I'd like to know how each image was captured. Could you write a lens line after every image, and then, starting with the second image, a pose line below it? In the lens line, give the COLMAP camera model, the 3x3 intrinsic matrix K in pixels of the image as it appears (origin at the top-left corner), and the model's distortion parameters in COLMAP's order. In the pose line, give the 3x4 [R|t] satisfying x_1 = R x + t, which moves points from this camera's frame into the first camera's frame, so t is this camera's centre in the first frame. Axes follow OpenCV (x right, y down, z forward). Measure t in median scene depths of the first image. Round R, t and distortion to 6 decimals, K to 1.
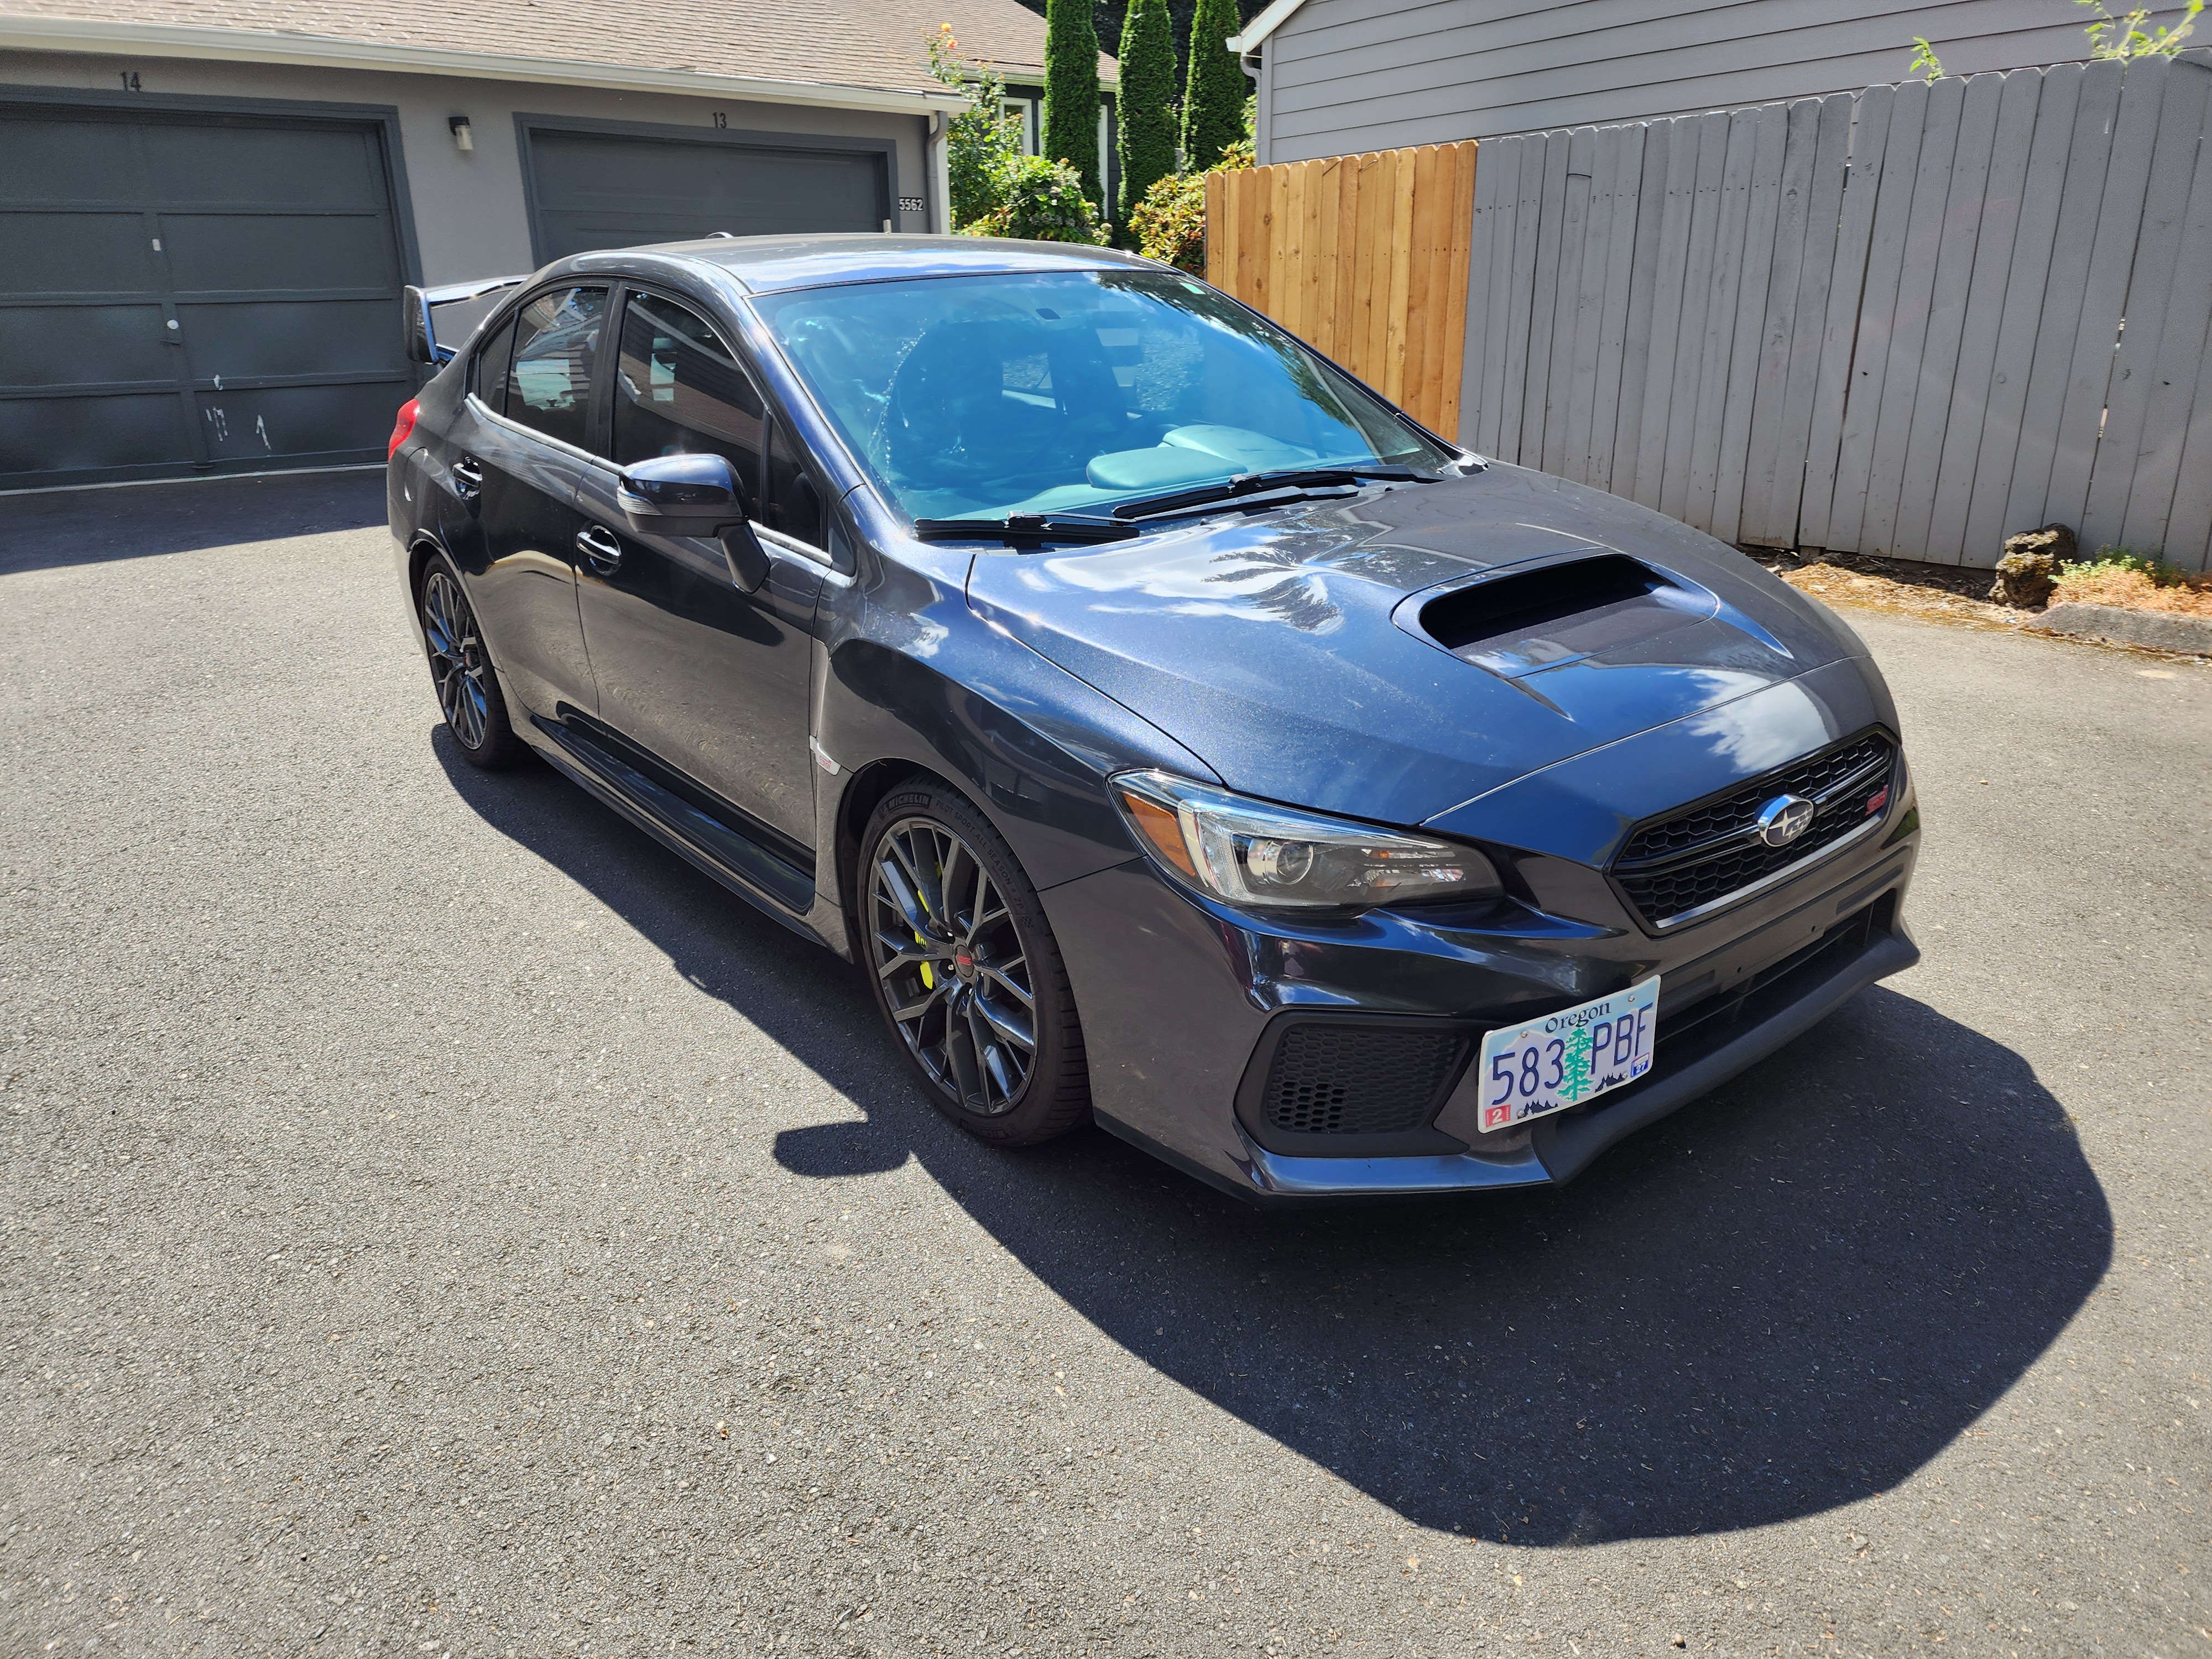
lens RADIAL K [[1481.8, 0, 1117.3], [0, 1481.8, 818.4], [0, 0, 1]] dist [0.065805, -0.056038]
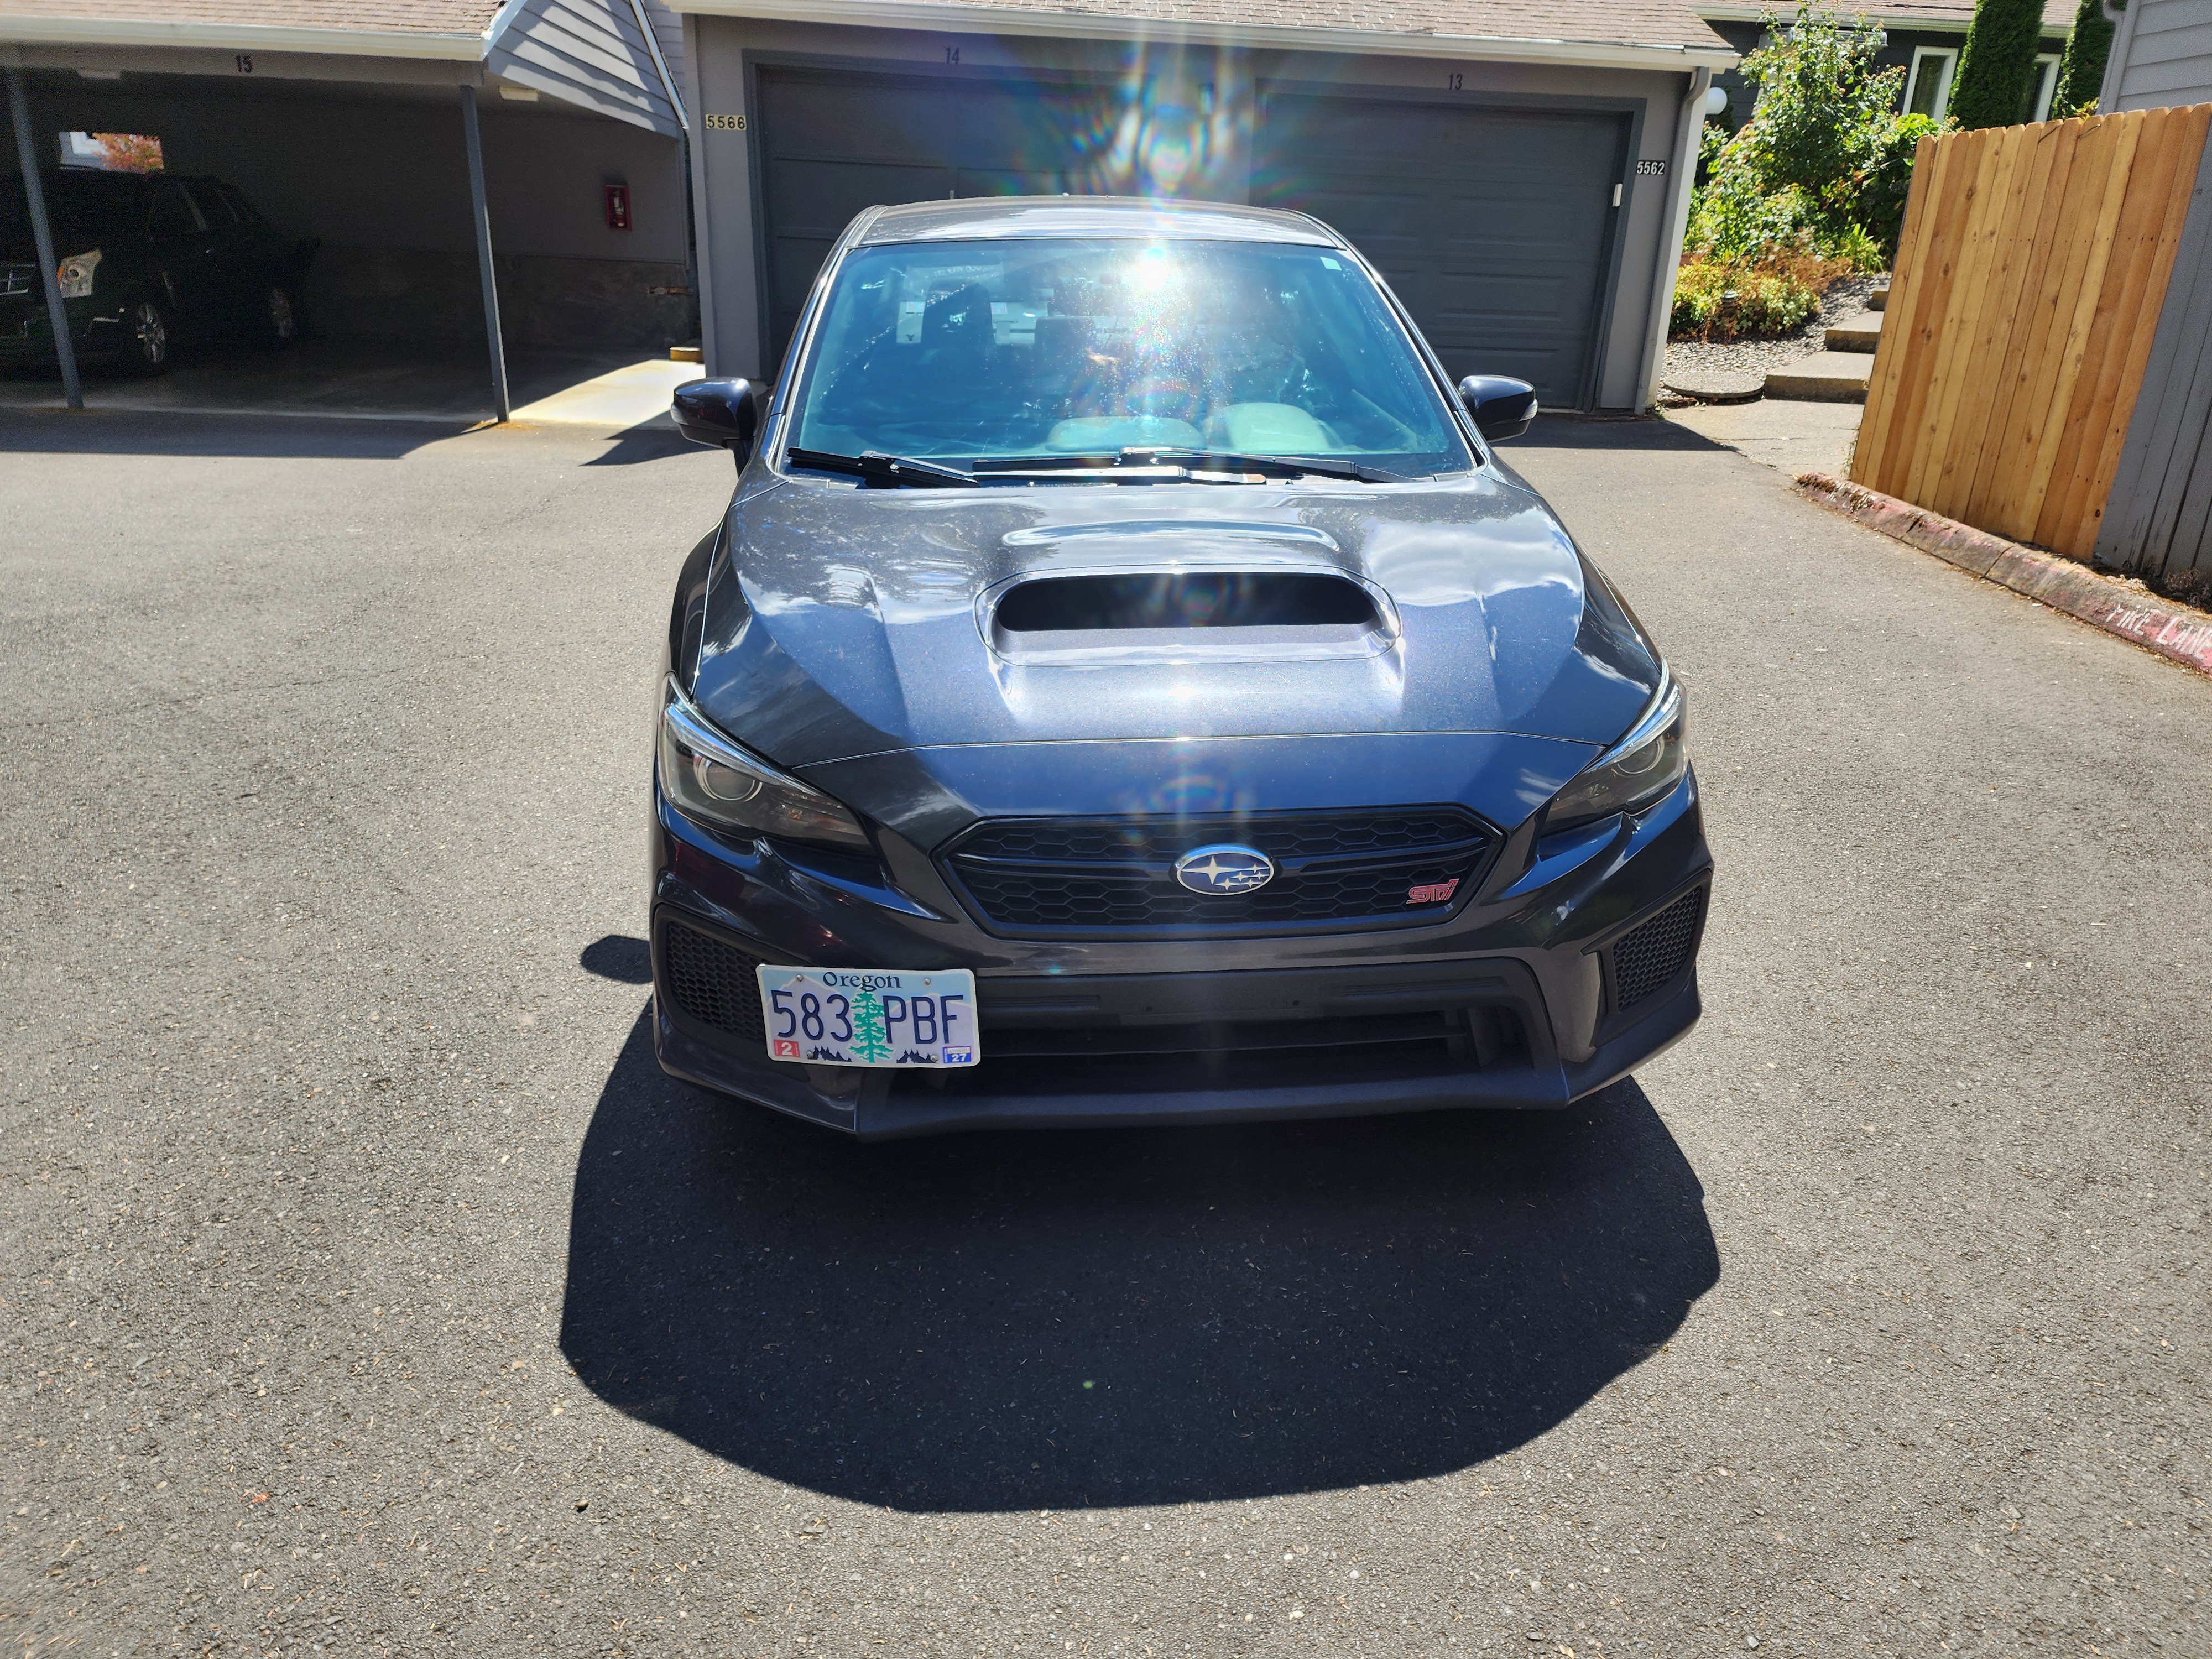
lens RADIAL K [[1481.8, 0, 1123.1], [0, 1481.8, 835.5], [0, 0, 1]] dist [0.065805, -0.056038]
pose [[0.838106, 0.241397, -0.489189, 0.229037], [-0.225685, 0.969853, 0.091931, -0.024422], [0.496633, 0.033355, 0.867319, 0.046637]]
